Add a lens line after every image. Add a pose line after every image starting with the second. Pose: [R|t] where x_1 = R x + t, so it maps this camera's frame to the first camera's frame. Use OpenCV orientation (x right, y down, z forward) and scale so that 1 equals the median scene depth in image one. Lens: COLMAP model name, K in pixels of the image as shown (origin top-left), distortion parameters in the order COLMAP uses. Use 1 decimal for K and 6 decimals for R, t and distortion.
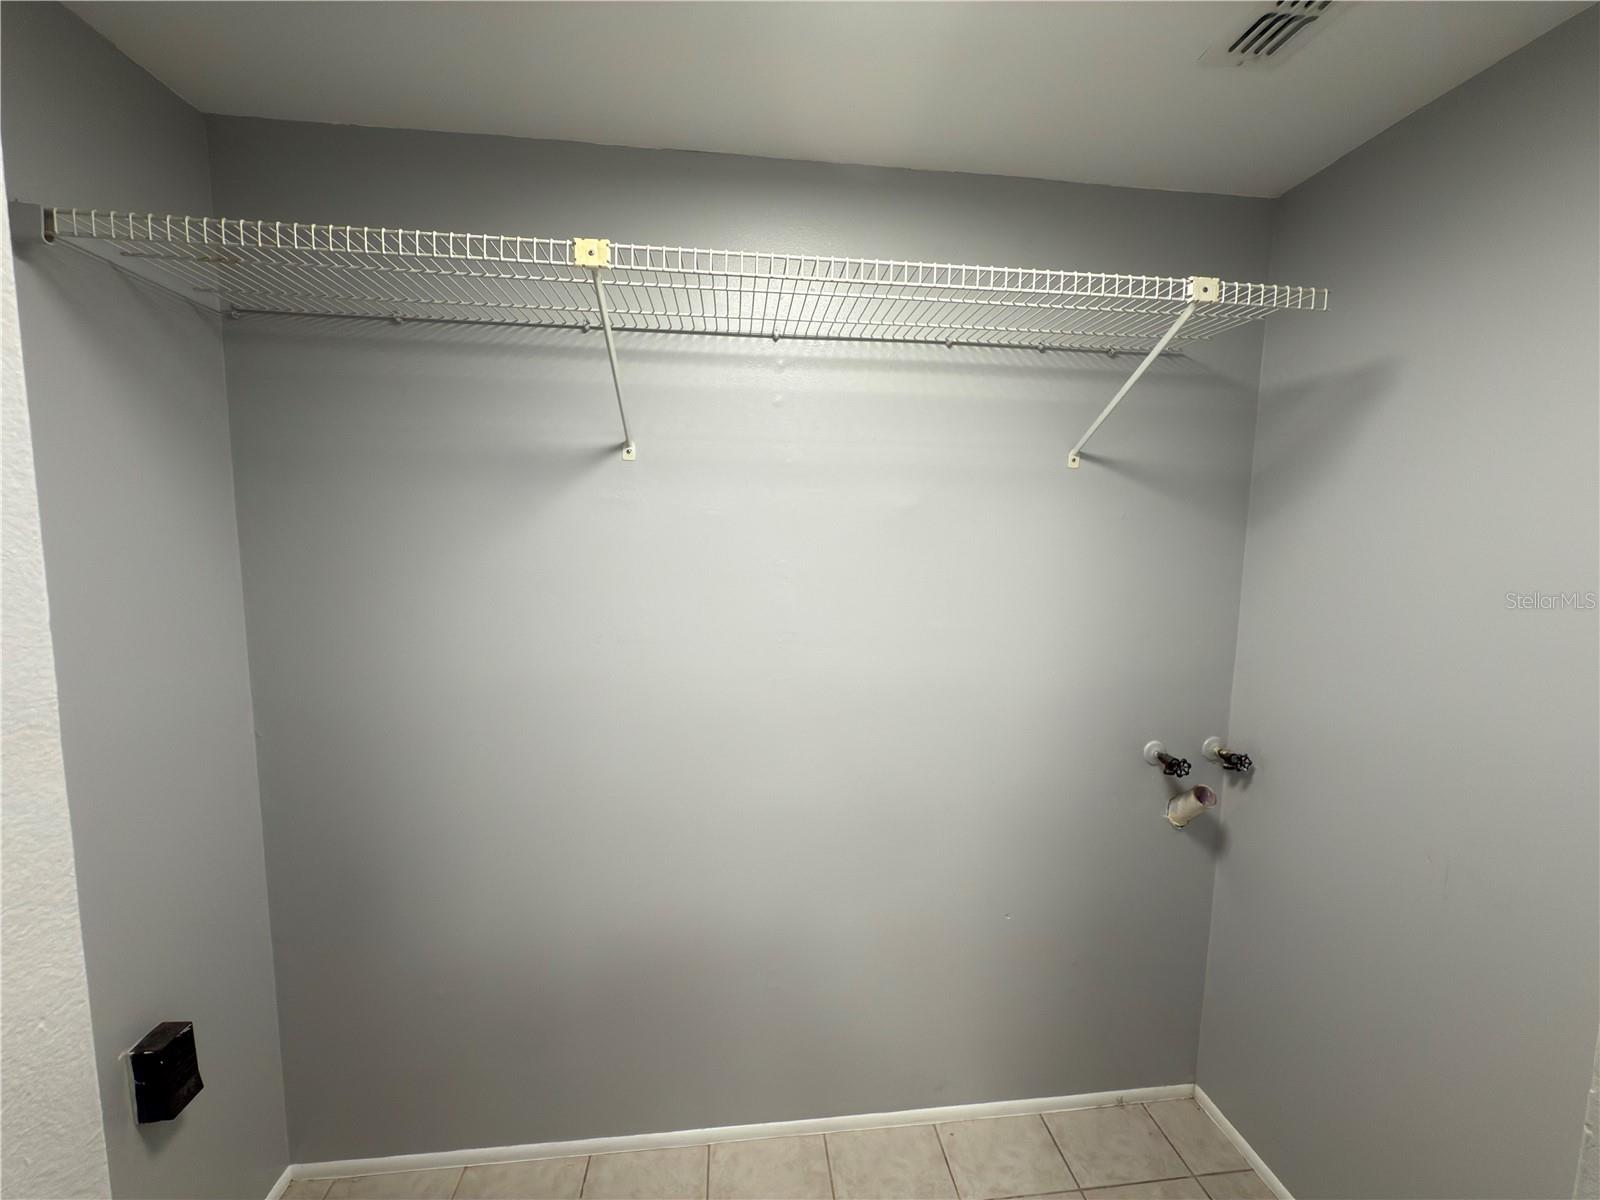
lens RADIAL K [[637.9, 0, 798.2], [0, 637.9, 603.3], [0, 0, 1]] dist [-0.000713, -0.000413]
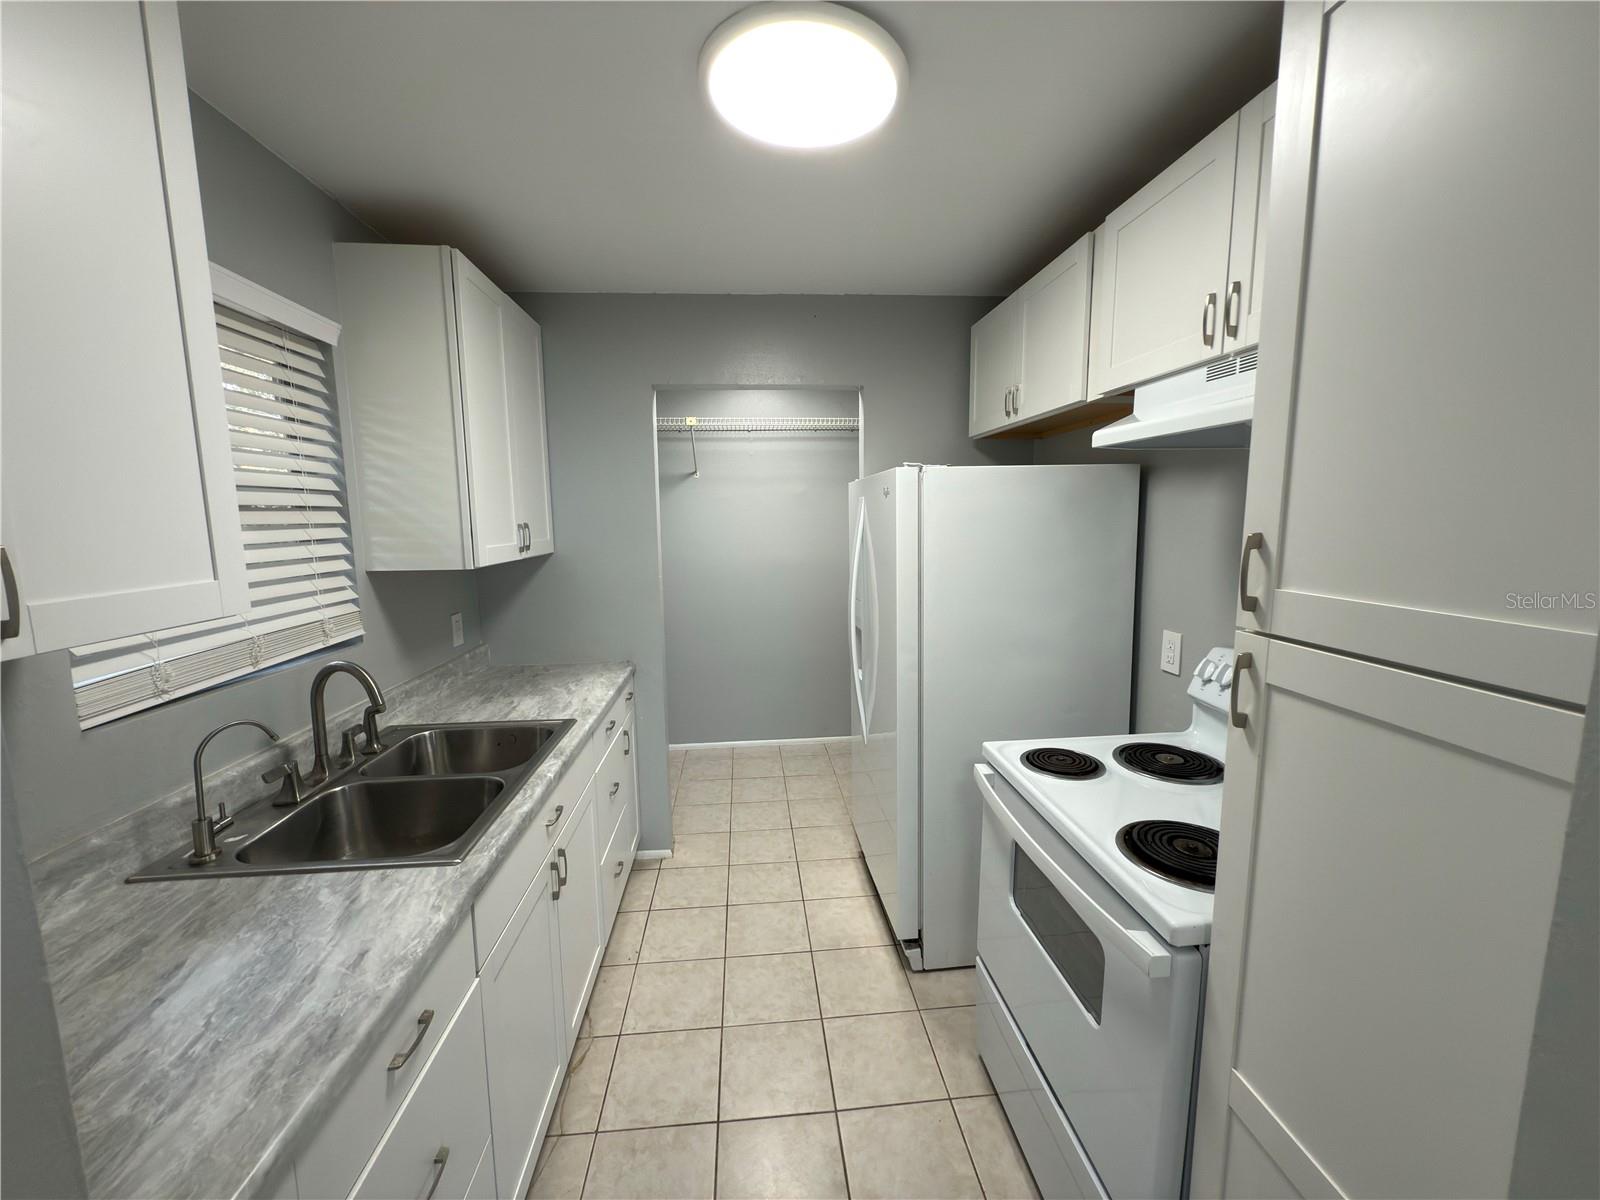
lens RADIAL K [[637.9, 0, 799.4], [0, 637.9, 601.9], [0, 0, 1]] dist [-0.000713, -0.000413]
pose [[0.999323, -0.021905, -0.029544, 0.239599], [0.022622, 0.999452, 0.024145, 0.247955], [0.028999, -0.024797, 0.999272, -1.714647]]
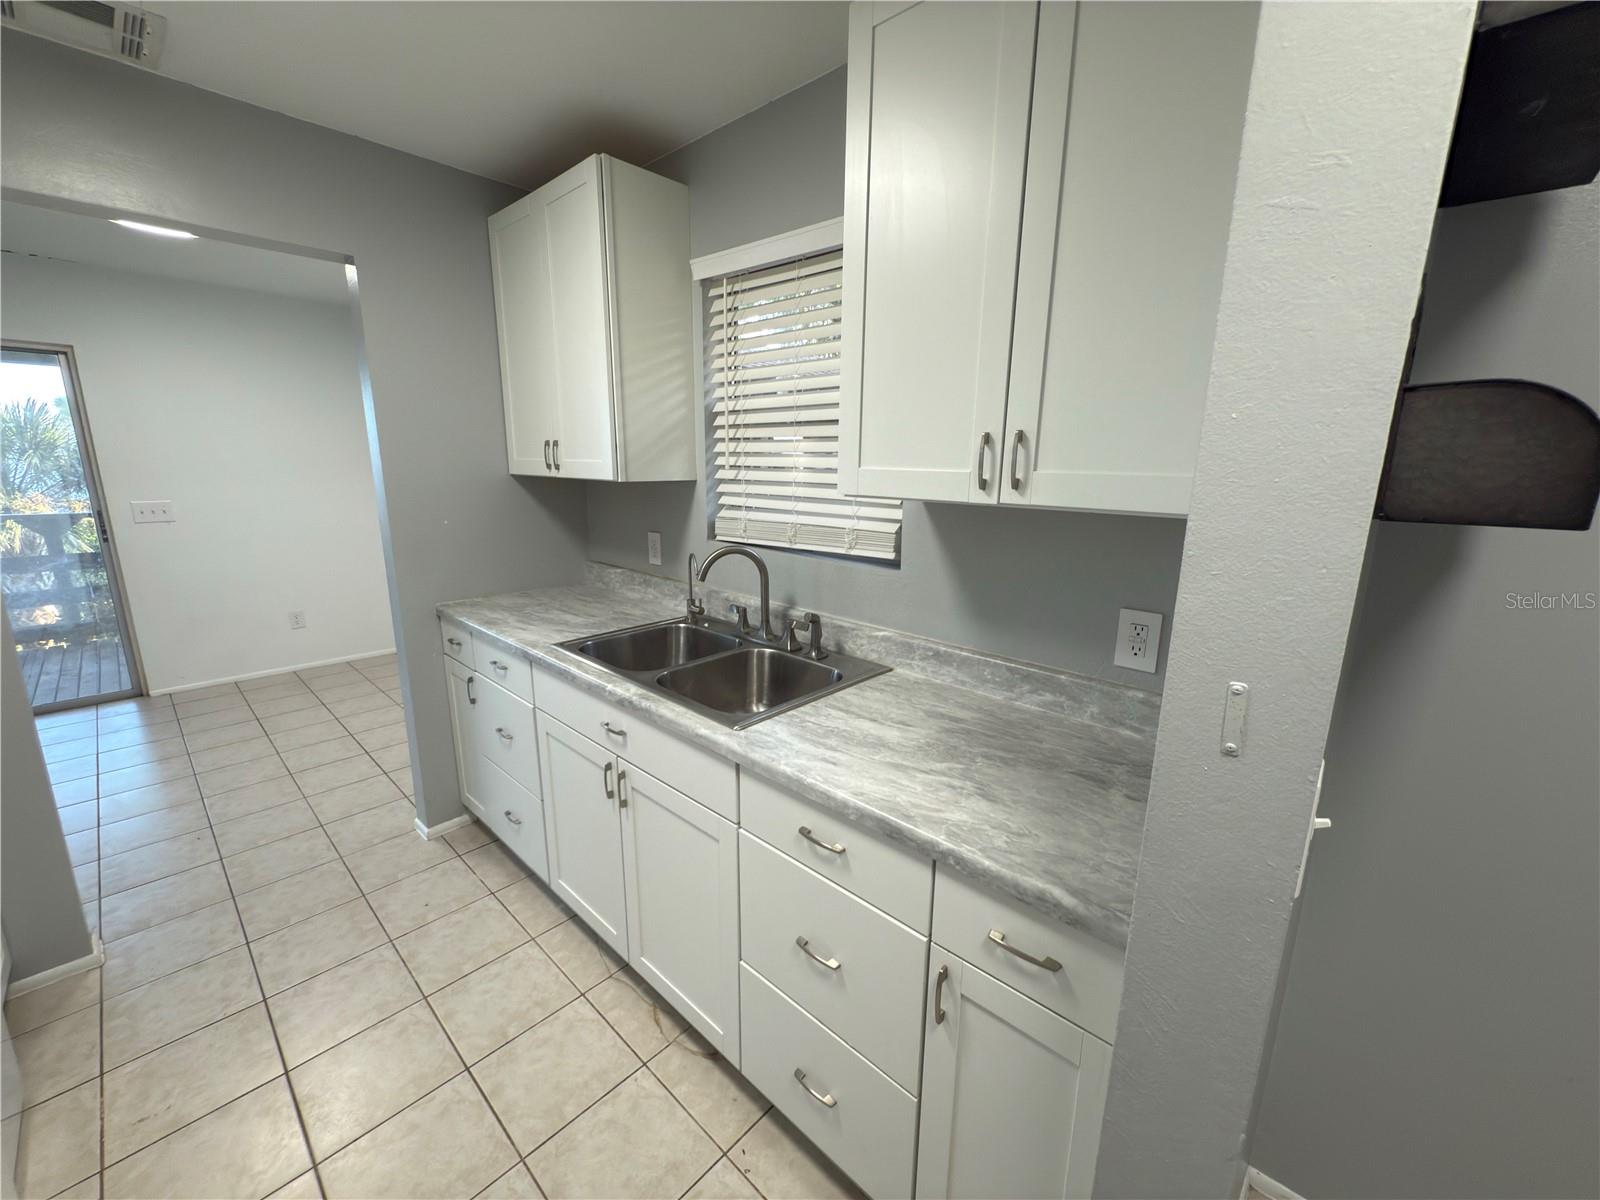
lens RADIAL K [[637.9, 0, 794.6], [0, 637.9, 594.2], [0, 0, 1]] dist [-0.000713, -0.000413]
pose [[-0.762595, 0.115702, -0.636445, 0.215211], [-0.091954, 0.954493, 0.283702, 0.069545], [0.640308, 0.274873, -0.717252, 0.273547]]
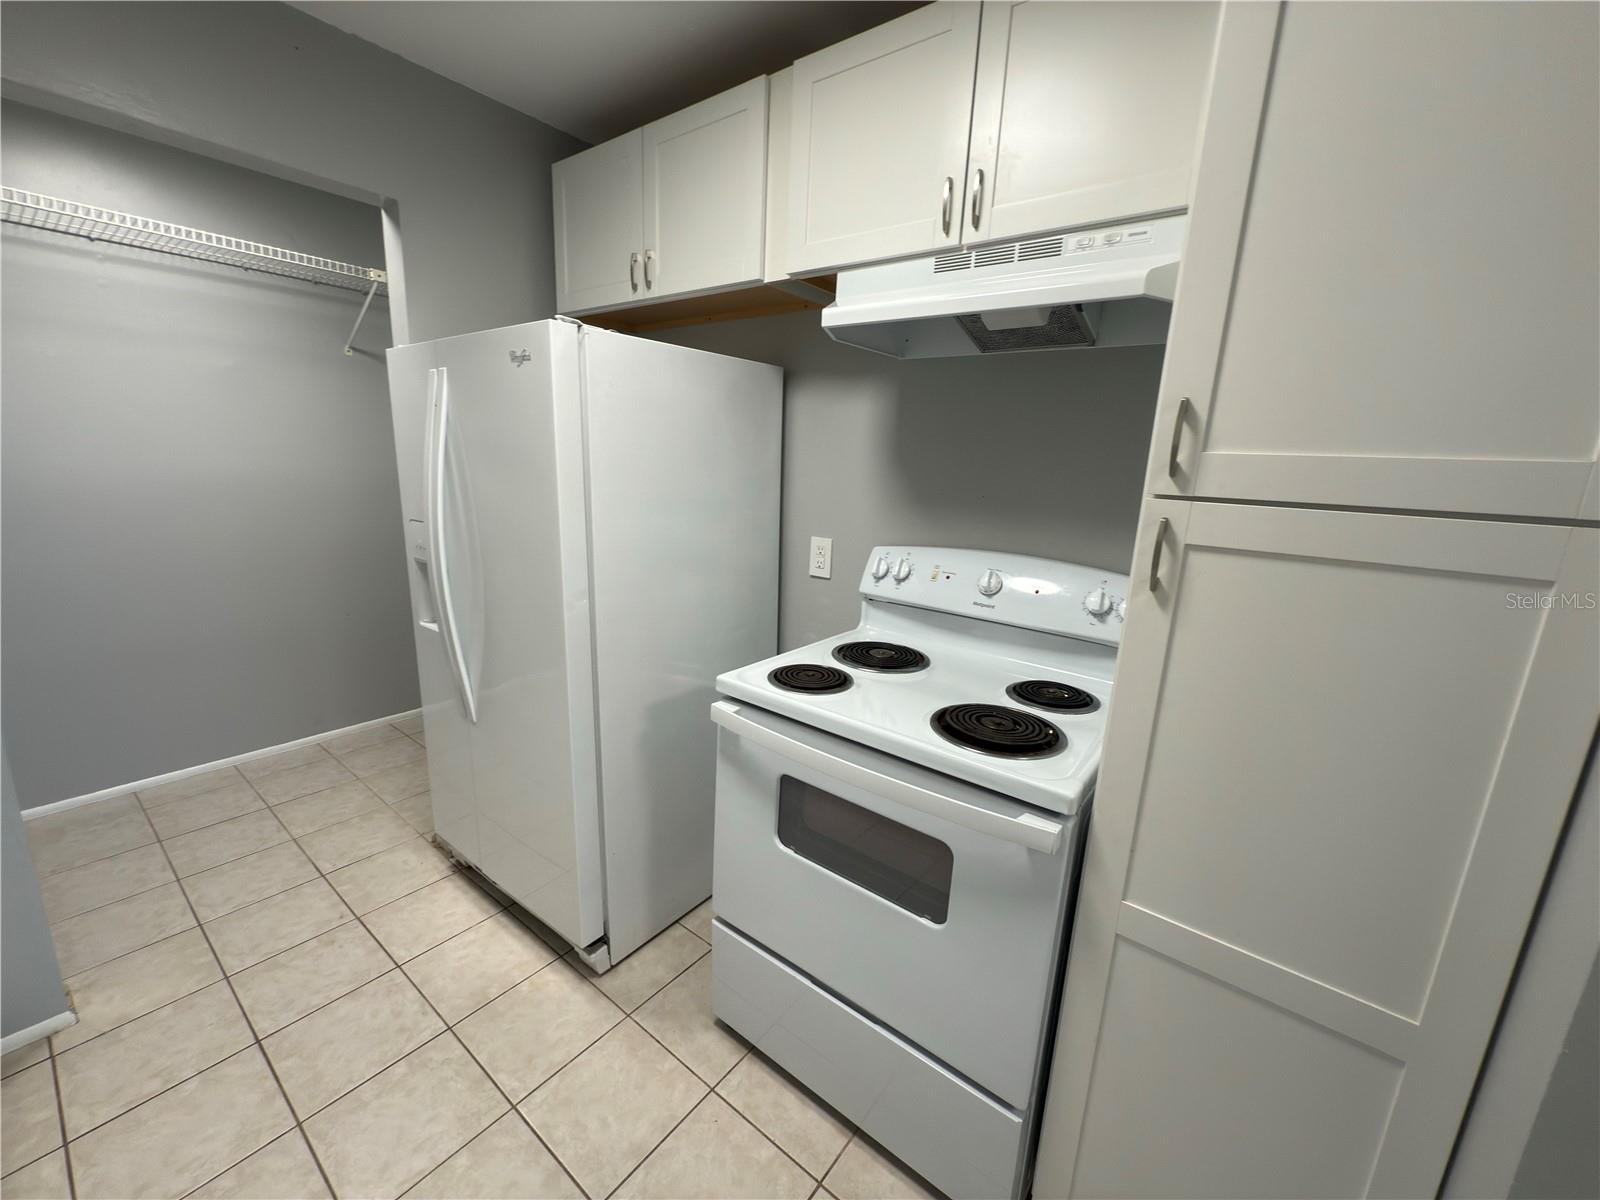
lens RADIAL K [[637.9, 0, 804.5], [0, 637.9, 599.7], [0, 0, 1]] dist [-0.000713, -0.000413]
pose [[0.698508, -0.137887, 0.702192, -0.032915], [0.047596, 0.988040, 0.146671, 0.288221], [-0.714018, -0.069029, 0.696716, -1.319235]]
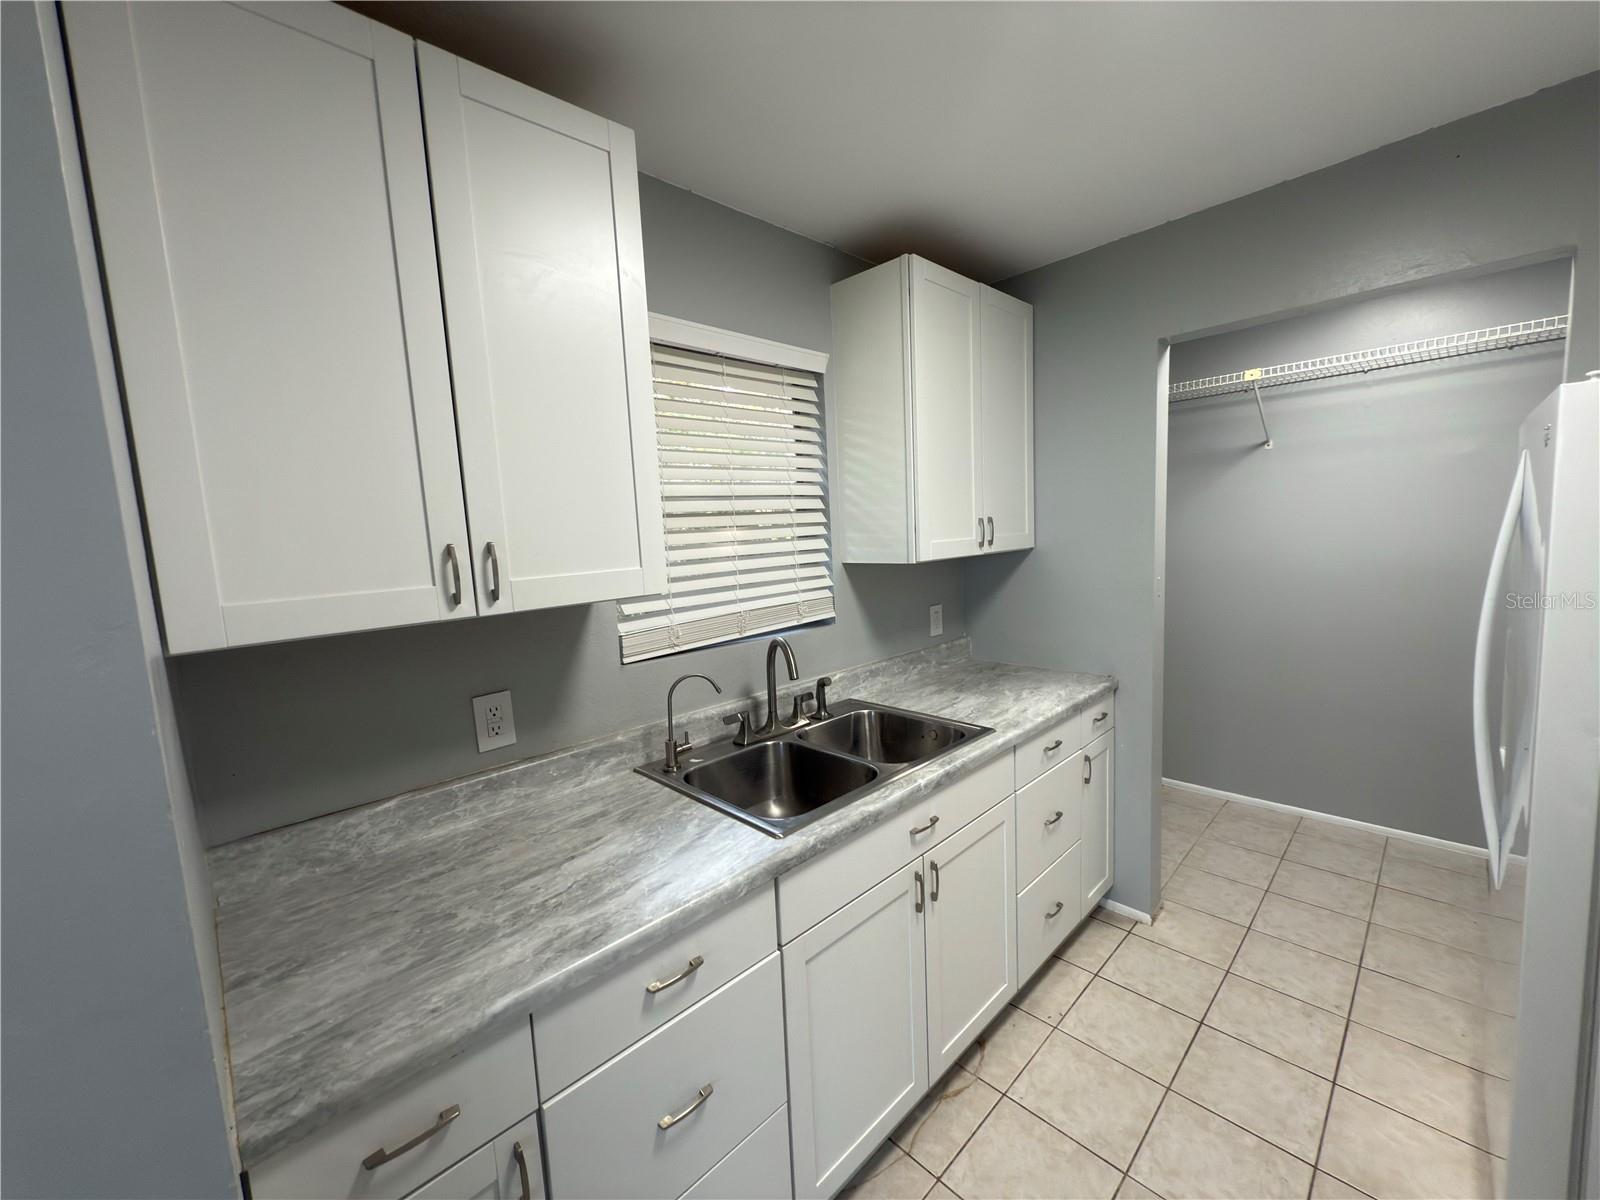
lens RADIAL K [[637.9, 0, 800.6], [0, 637.9, 598.5], [0, 0, 1]] dist [-0.000713, -0.000413]
pose [[0.609296, 0.045243, -0.791651, 0.462172], [-0.030120, 0.998971, 0.033909, 0.232802], [0.792371, 0.003184, 0.610031, -1.441422]]
